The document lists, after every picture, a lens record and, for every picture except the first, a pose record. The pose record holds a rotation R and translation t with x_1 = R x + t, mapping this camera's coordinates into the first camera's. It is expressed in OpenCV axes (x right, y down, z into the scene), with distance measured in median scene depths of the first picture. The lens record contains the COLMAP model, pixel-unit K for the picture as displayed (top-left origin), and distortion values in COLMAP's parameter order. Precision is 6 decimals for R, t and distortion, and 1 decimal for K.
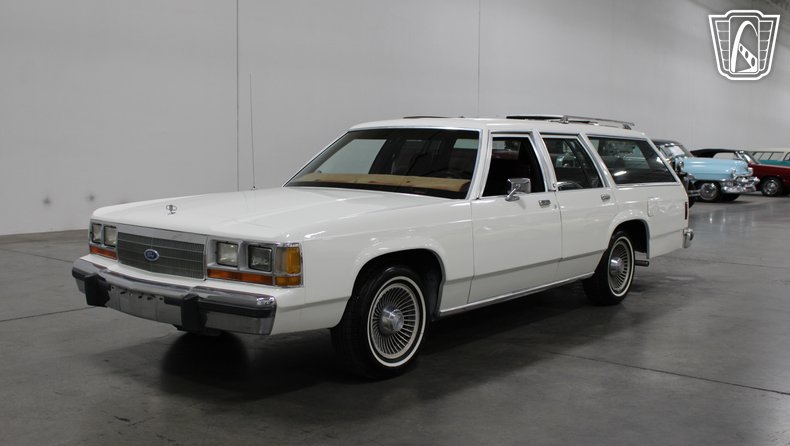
lens RADIAL K [[816.8, 0, 397.2], [0, 816.8, 222.9], [0, 0, 1]] dist [-0.115814, 0.118965]
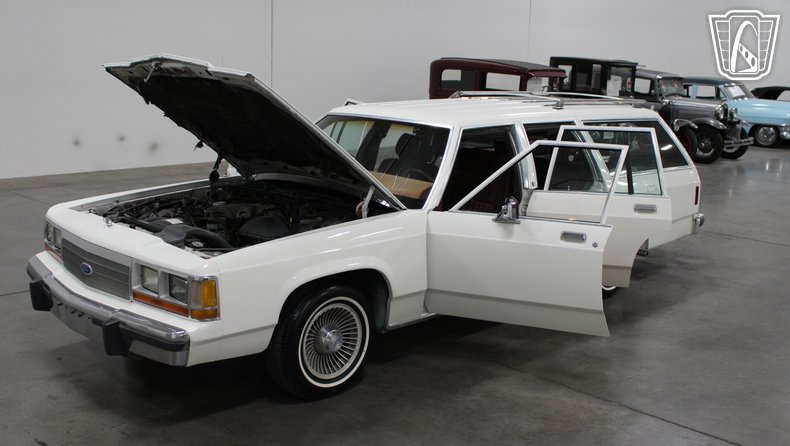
lens RADIAL K [[816.8, 0, 397.2], [0, 816.8, 222.9], [0, 0, 1]] dist [-0.115814, 0.118965]
pose [[0.996037, 0.037012, -0.080870, 0.147732], [-0.028166, 0.993762, 0.107904, -0.127994], [0.084359, -0.105199, 0.990867, 0.054792]]
